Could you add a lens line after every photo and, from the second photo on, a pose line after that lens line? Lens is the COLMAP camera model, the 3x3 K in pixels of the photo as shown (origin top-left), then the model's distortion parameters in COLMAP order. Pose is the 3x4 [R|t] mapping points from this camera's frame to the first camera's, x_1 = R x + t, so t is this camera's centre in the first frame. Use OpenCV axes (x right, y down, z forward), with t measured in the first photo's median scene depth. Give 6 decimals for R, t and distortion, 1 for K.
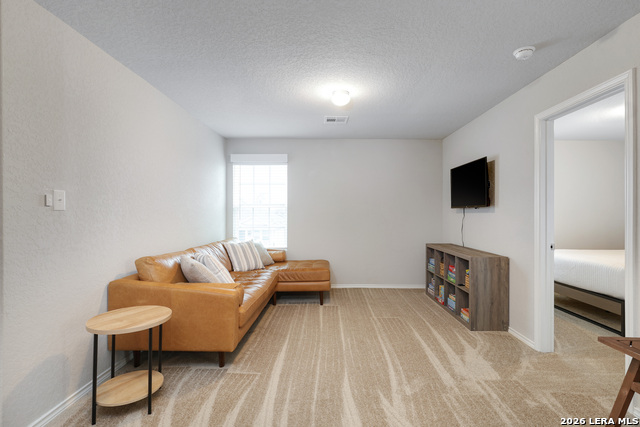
lens RADIAL K [[301.4, 0, 322.7], [0, 301.4, 211.6], [0, 0, 1]] dist [-0.002829, 0.000316]
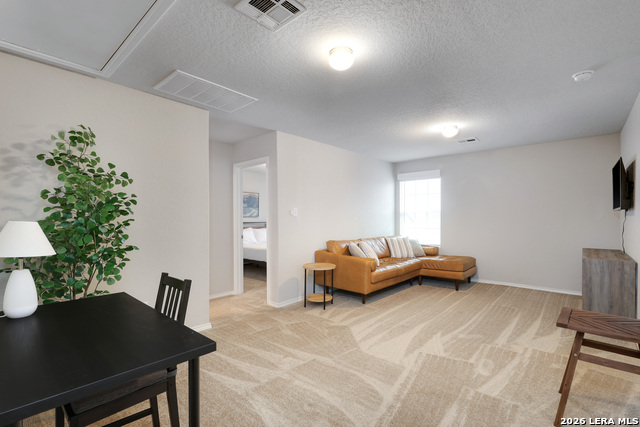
lens RADIAL K [[295.6, 0, 320.4], [0, 295.6, 216.7], [0, 0, 1]] dist [0.000810, 0.000101]
pose [[0.750719, -0.006752, -0.660587, 0.488503], [0.009738, 0.999952, 0.000846, -0.003717], [0.660550, -0.007068, 0.750749, -0.369964]]
